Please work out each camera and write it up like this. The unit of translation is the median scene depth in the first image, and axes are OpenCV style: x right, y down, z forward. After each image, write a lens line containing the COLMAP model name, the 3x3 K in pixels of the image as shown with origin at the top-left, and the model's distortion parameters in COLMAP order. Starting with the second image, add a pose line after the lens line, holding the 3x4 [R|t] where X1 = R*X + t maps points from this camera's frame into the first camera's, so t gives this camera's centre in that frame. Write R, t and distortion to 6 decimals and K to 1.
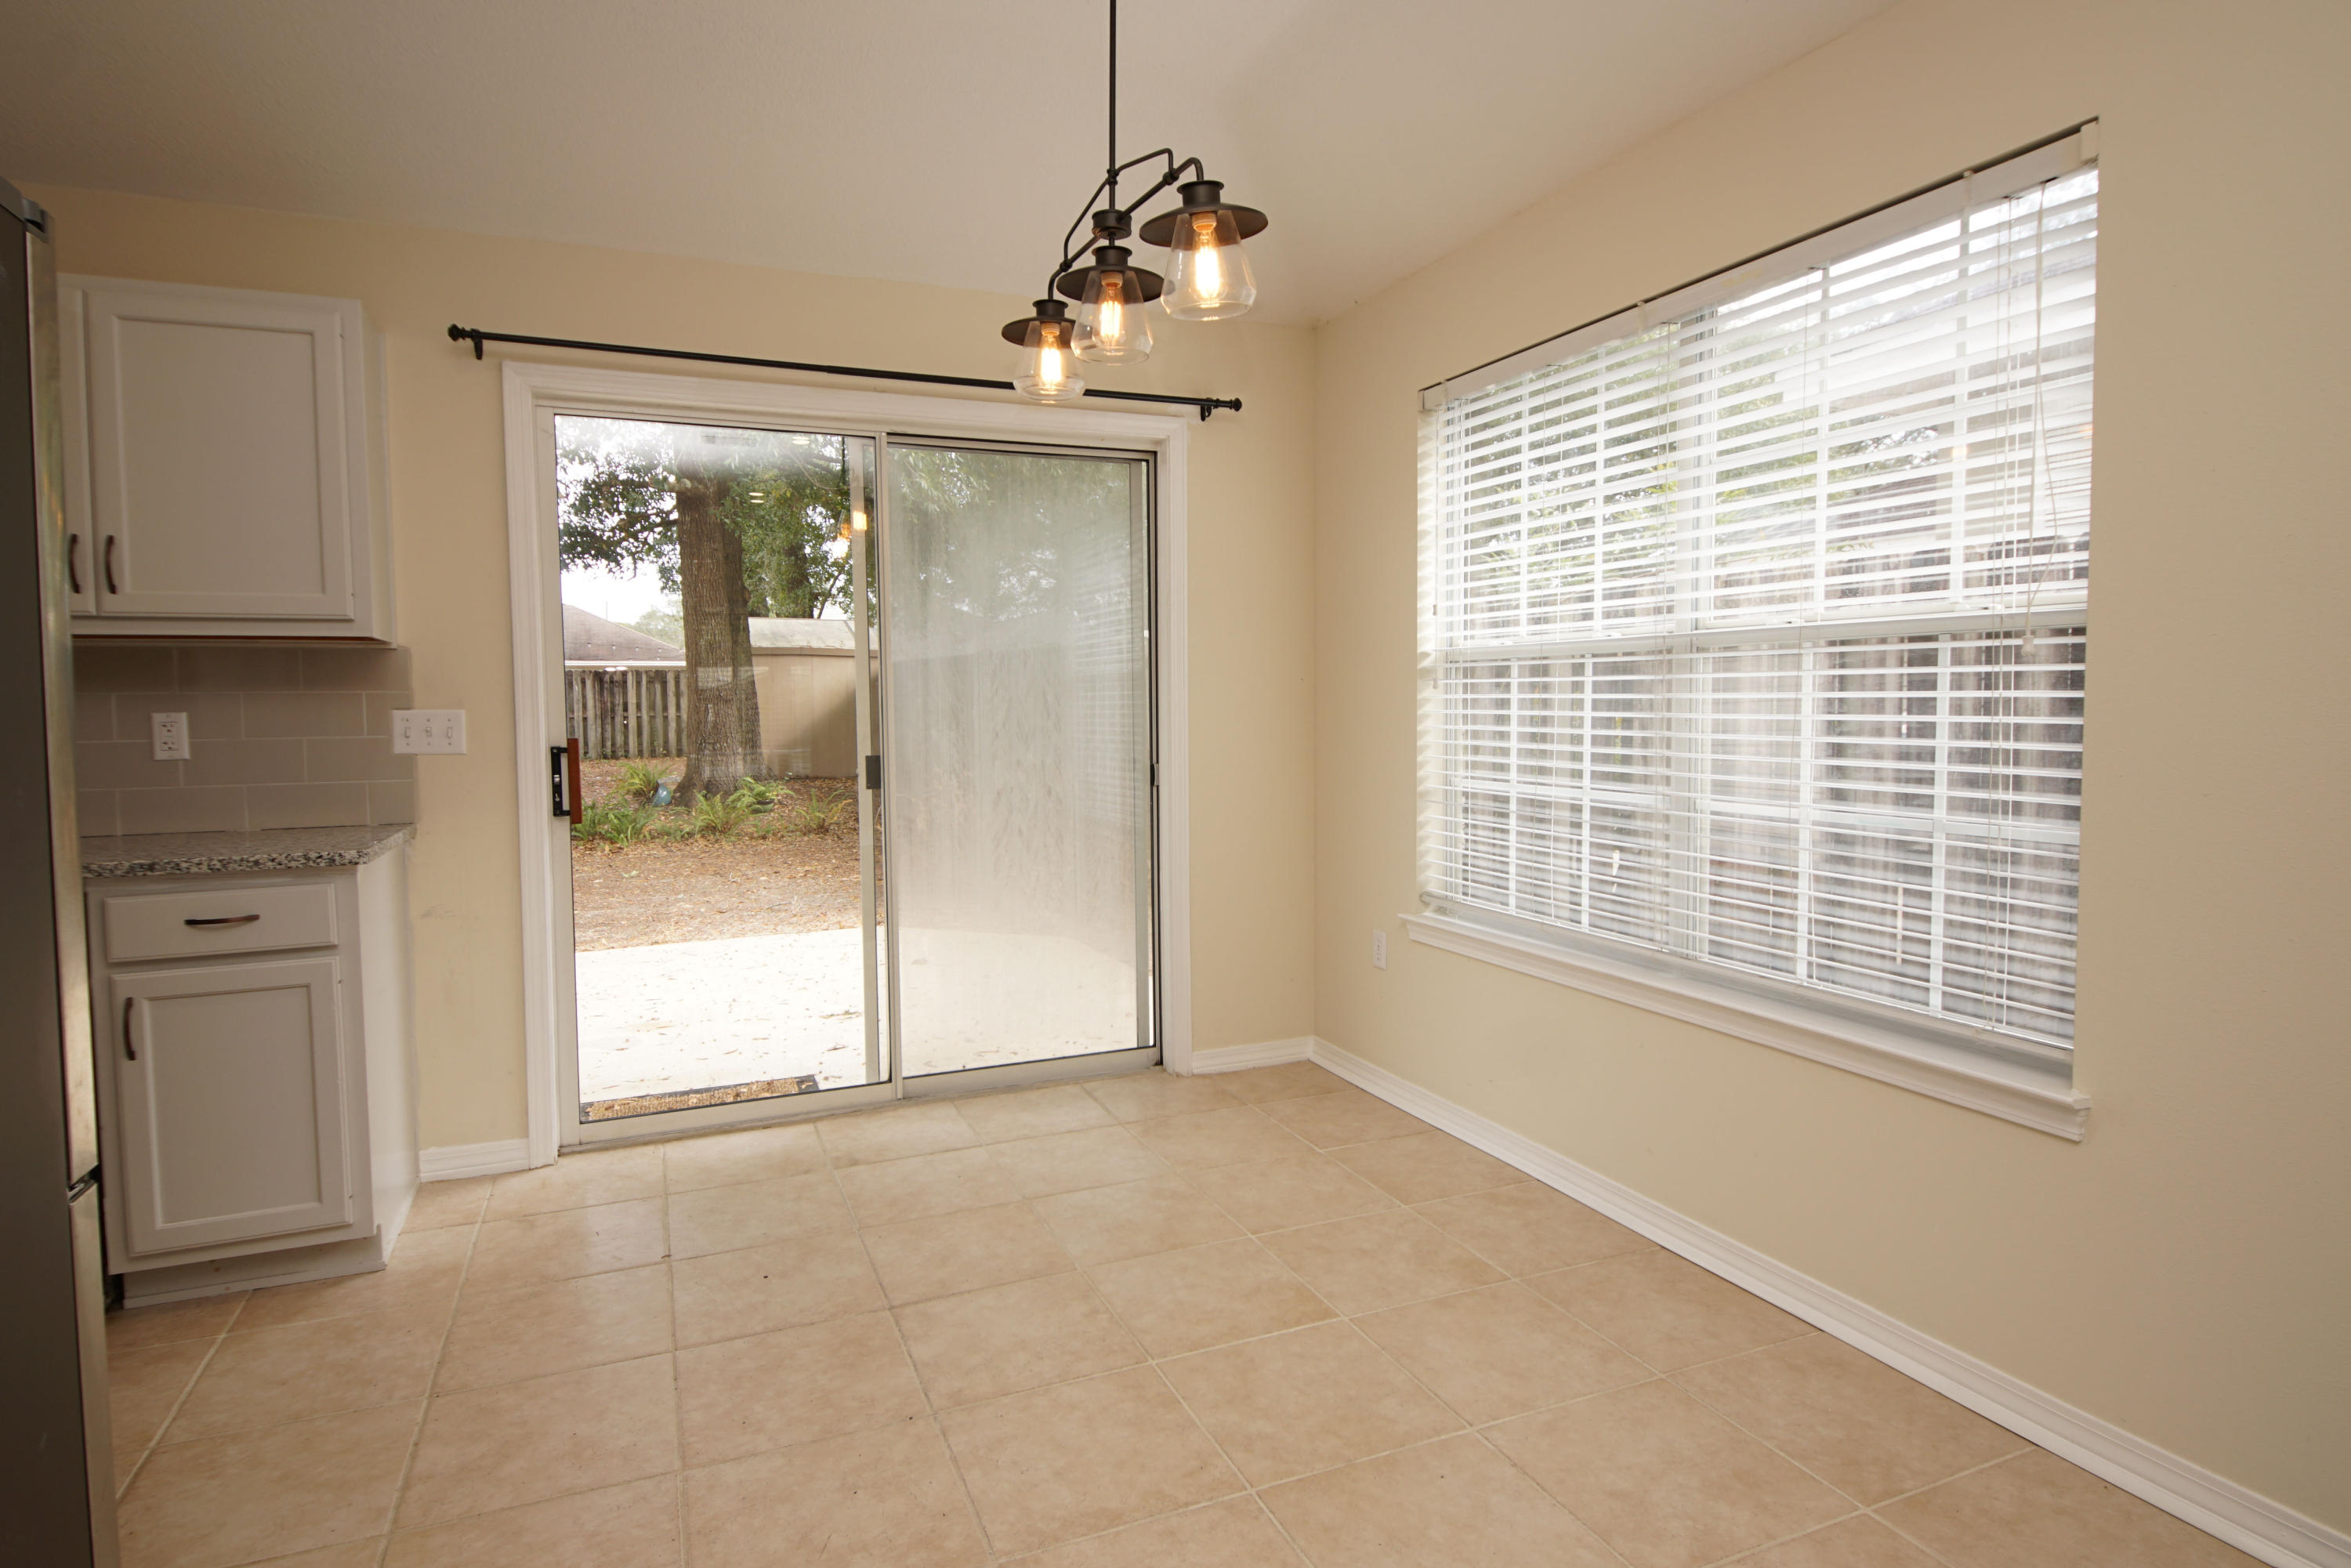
lens RADIAL K [[1250.0, 0, 1152.9], [0, 1250.0, 765.3], [0, 0, 1]] dist [0.039402, -0.038794]
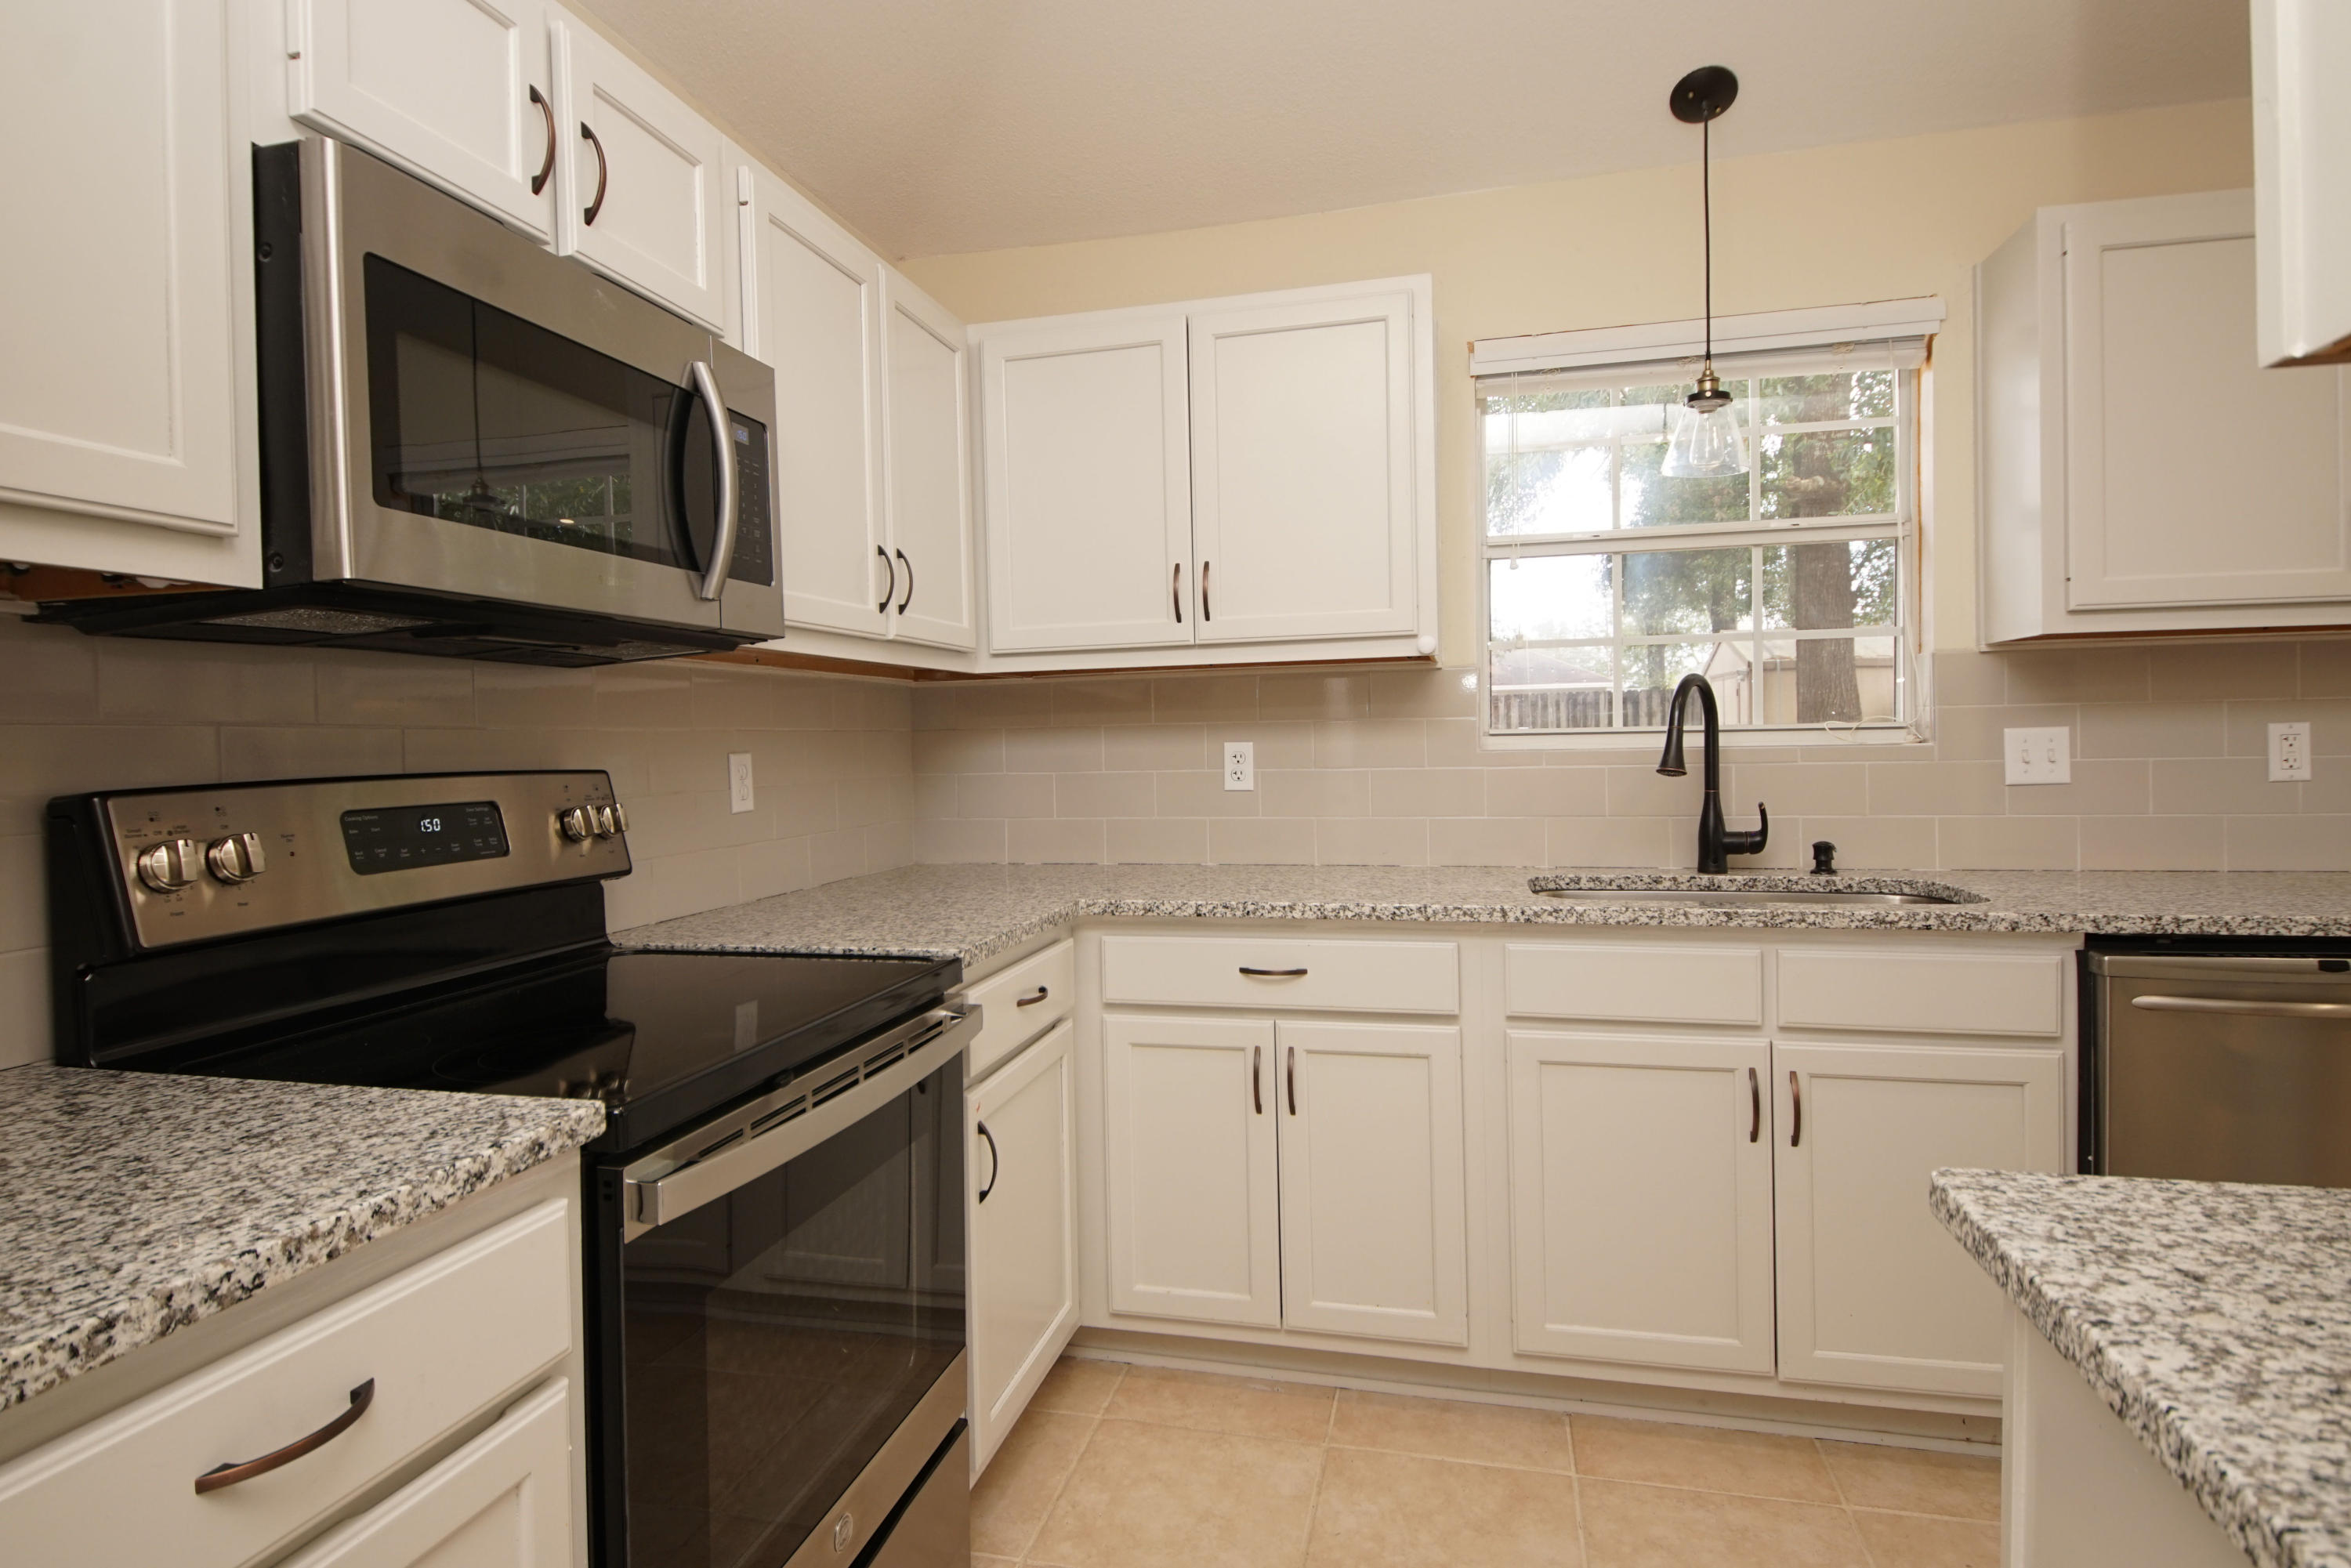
lens RADIAL K [[1259.3, 0, 1156.5], [0, 1259.3, 763.9], [0, 0, 1]] dist [0.040010, -0.039161]
pose [[0.803155, 0.006135, -0.595739, -0.780478], [-0.017788, 0.999748, -0.013686, 0.008042], [0.595505, 0.021589, 0.803062, -0.077668]]
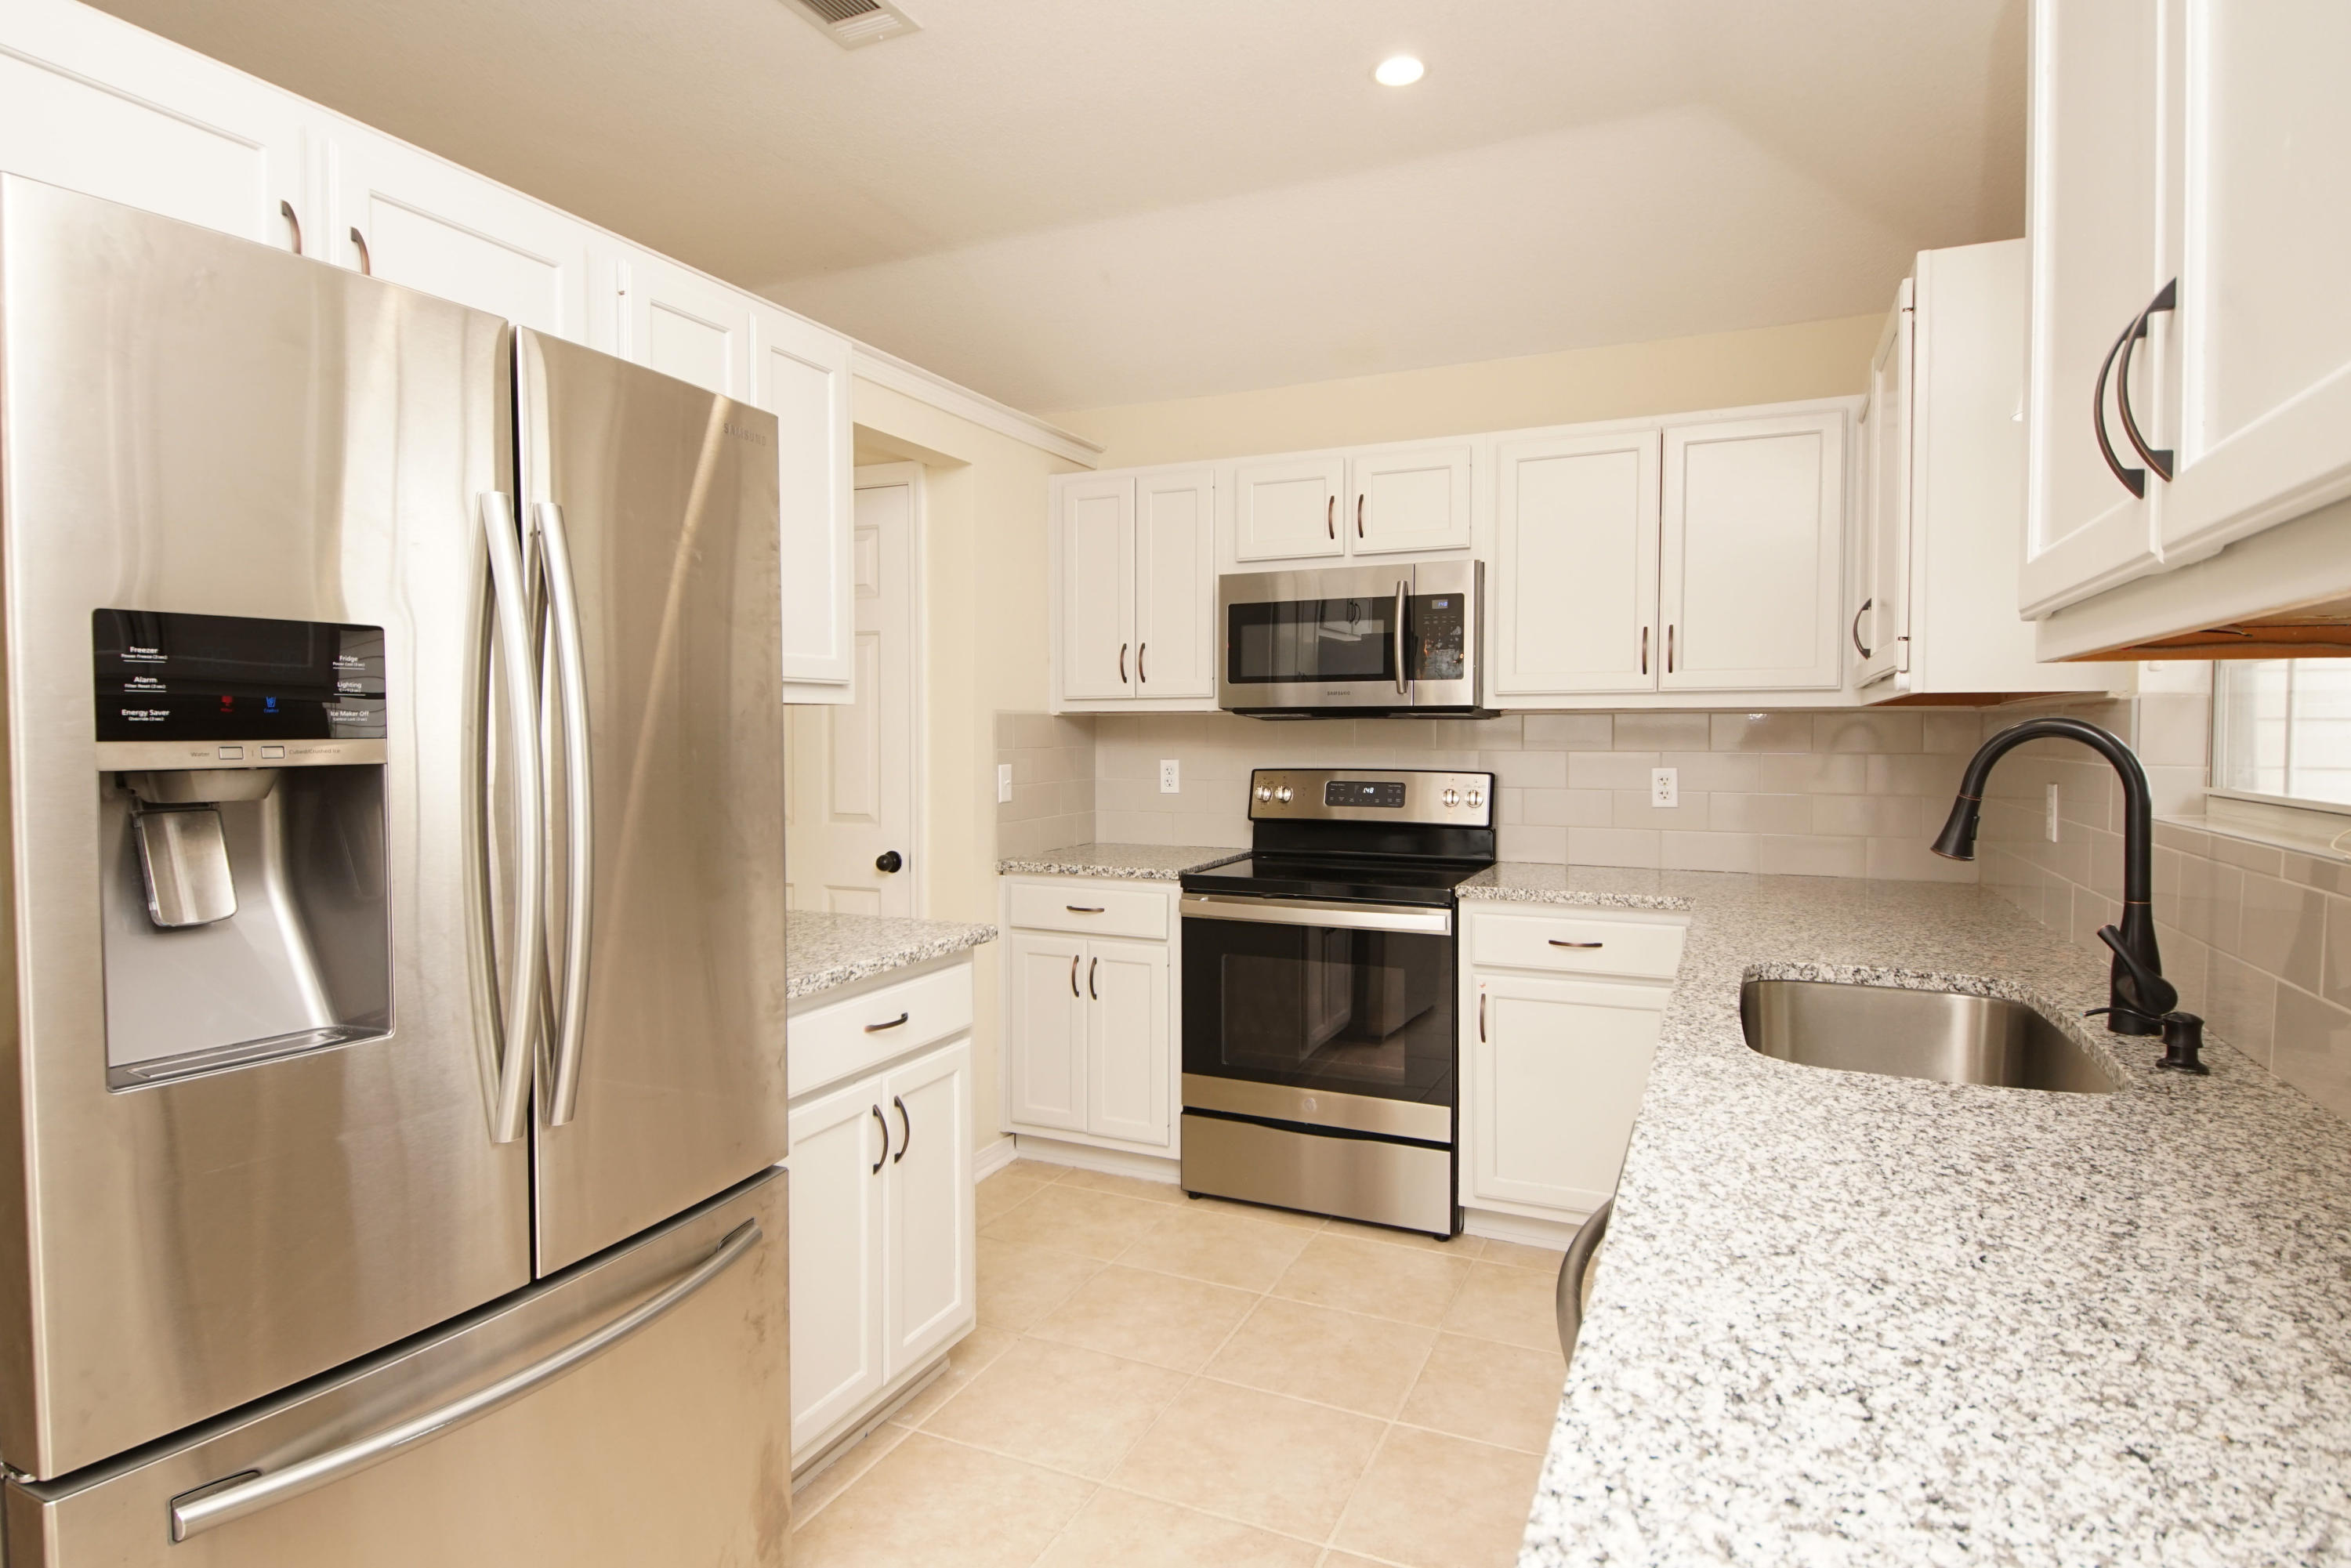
lens RADIAL K [[1250.0, 0, 1152.9], [0, 1250.0, 765.3], [0, 0, 1]] dist [0.039402, -0.038794]
pose [[-0.737108, 0.028454, -0.675175, -0.369809], [-0.025479, 0.997233, 0.069843, -0.067671], [0.675294, 0.068685, -0.734343, 0.842729]]
